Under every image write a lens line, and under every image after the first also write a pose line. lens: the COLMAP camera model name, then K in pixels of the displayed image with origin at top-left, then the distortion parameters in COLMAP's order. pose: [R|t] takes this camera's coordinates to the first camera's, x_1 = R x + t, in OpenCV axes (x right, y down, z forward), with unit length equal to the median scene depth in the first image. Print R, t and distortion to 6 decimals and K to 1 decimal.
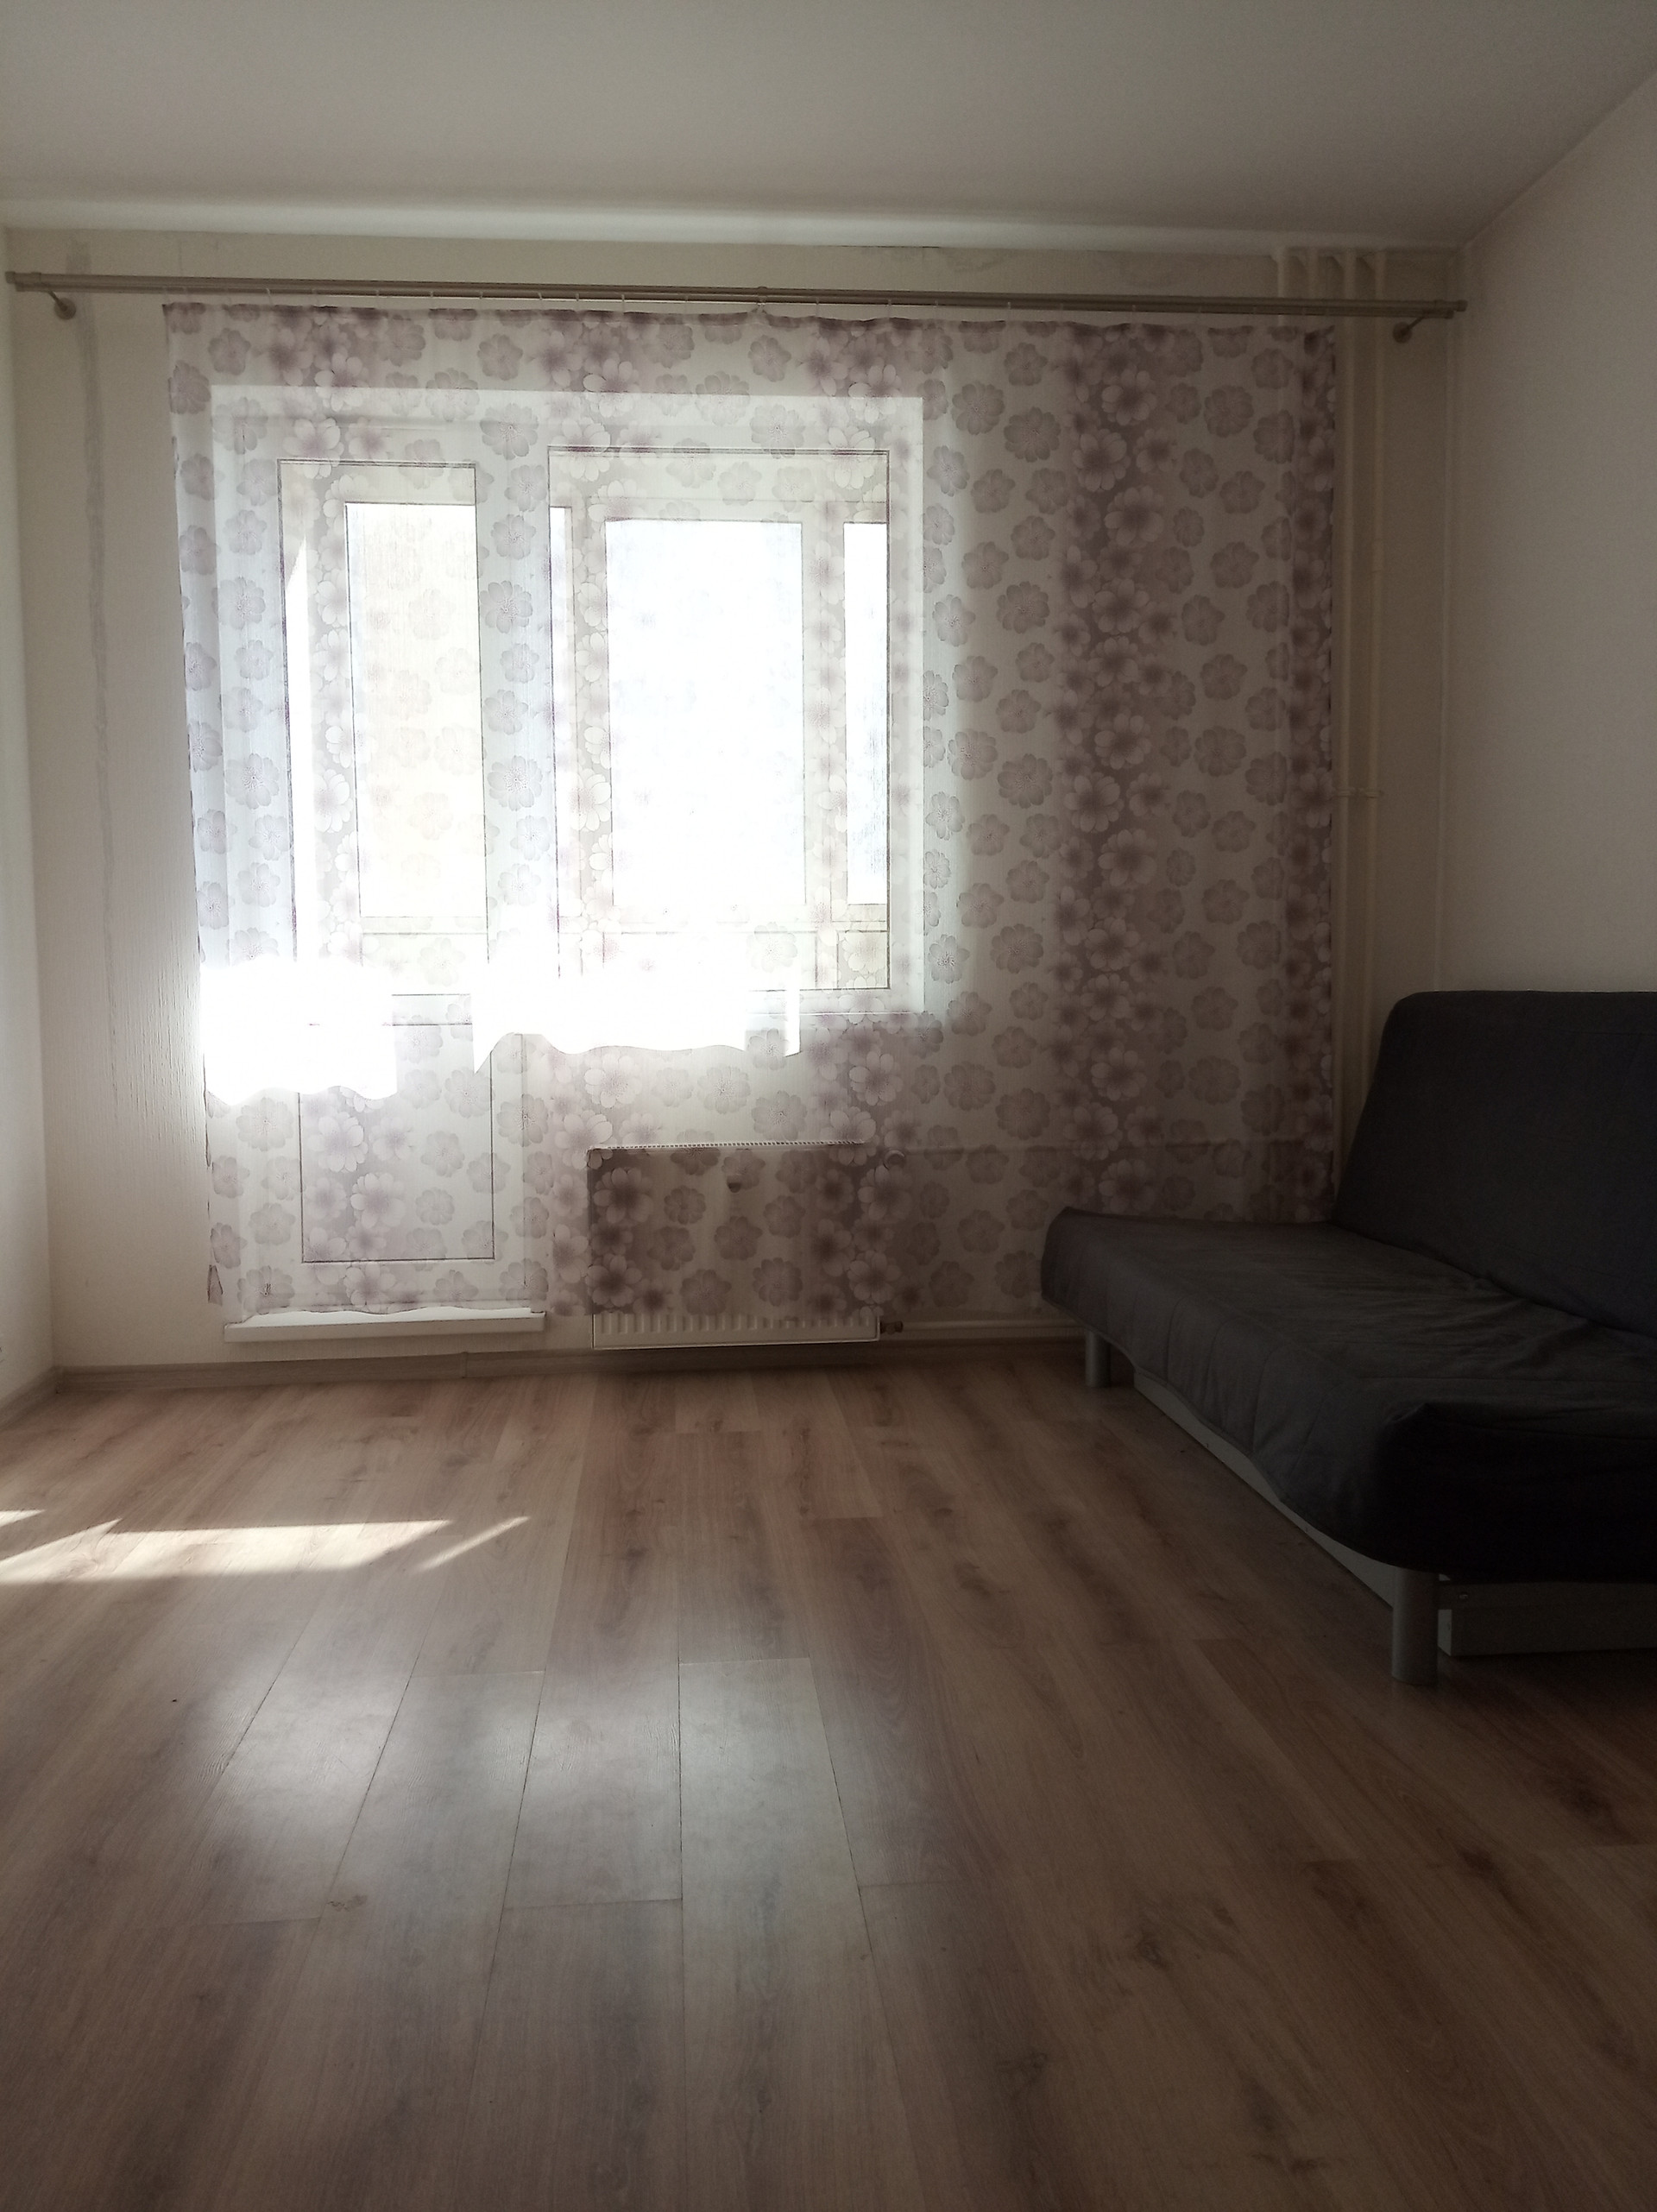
lens RADIAL K [[1693.1, 0, 828.5], [0, 1693.1, 1106.0], [0, 0, 1]] dist [0.009157, -0.034674]
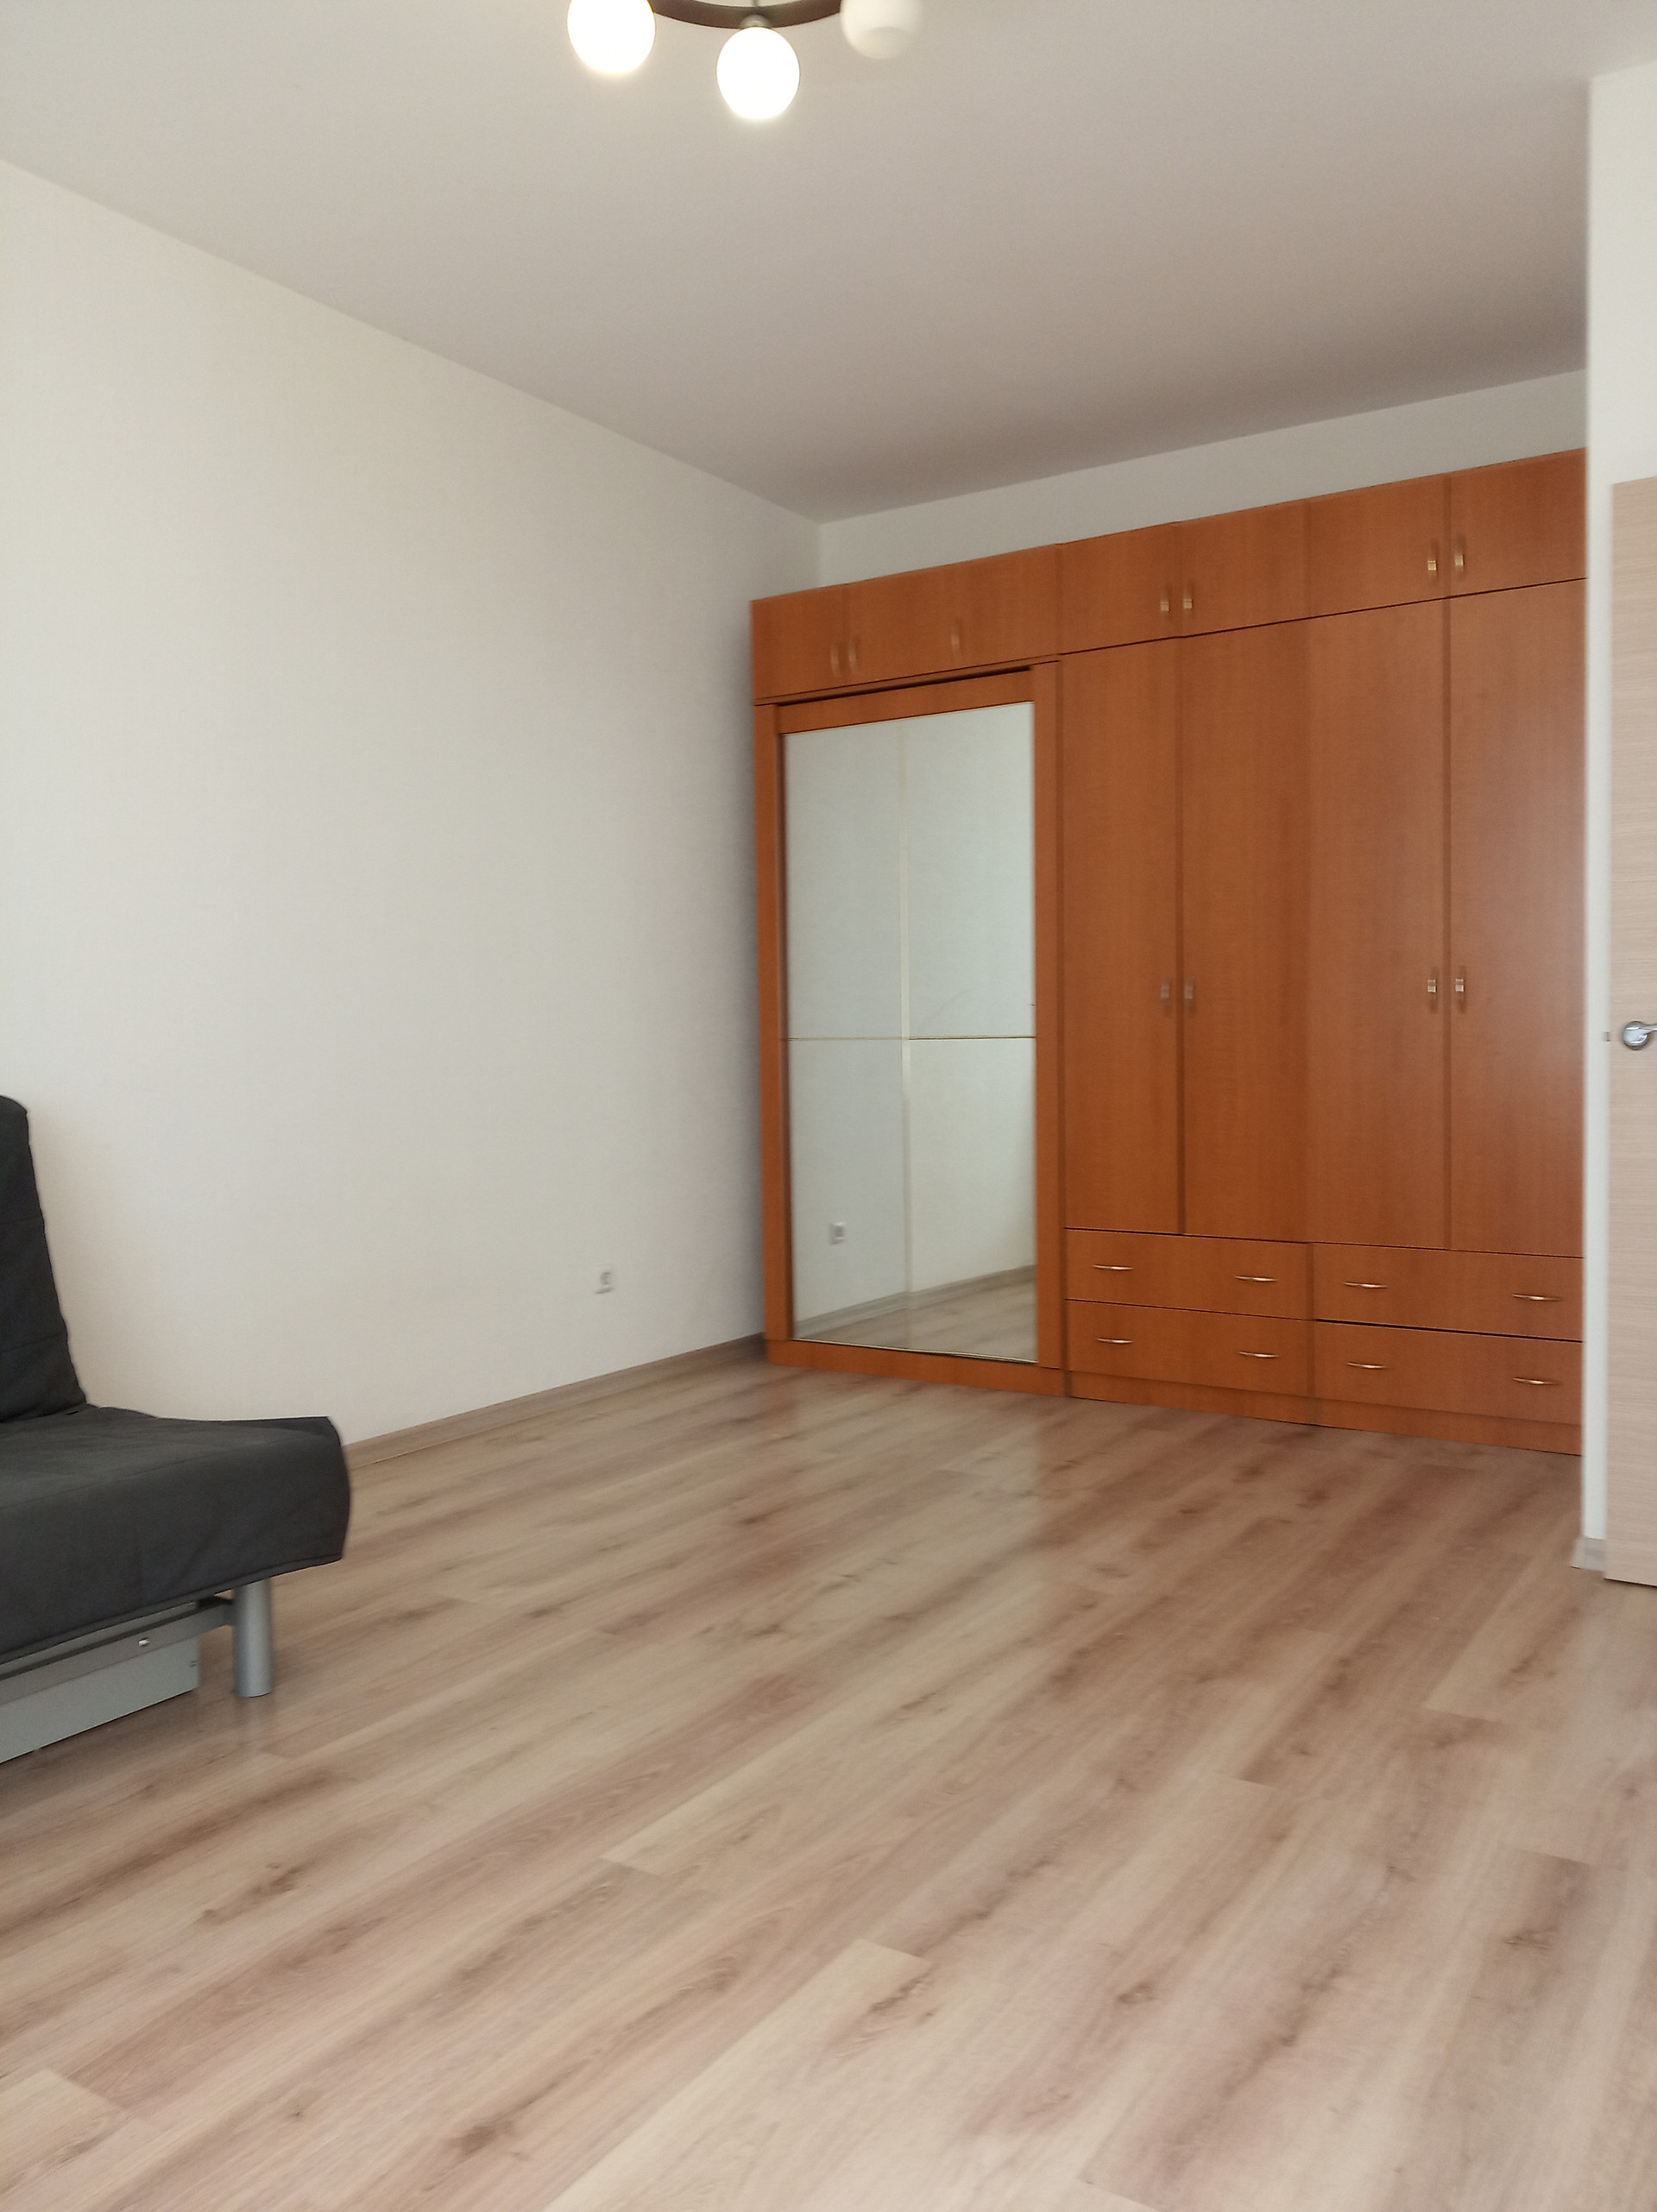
lens RADIAL K [[1693.1, 0, 828.5], [0, 1693.1, 1106.0], [0, 0, 1]] dist [0.009157, -0.034674]
pose [[-0.790230, -0.004983, 0.612790, -0.573339], [0.062331, 0.994127, 0.088463, -0.113205], [-0.609632, 0.108102, -0.785279, 1.423781]]
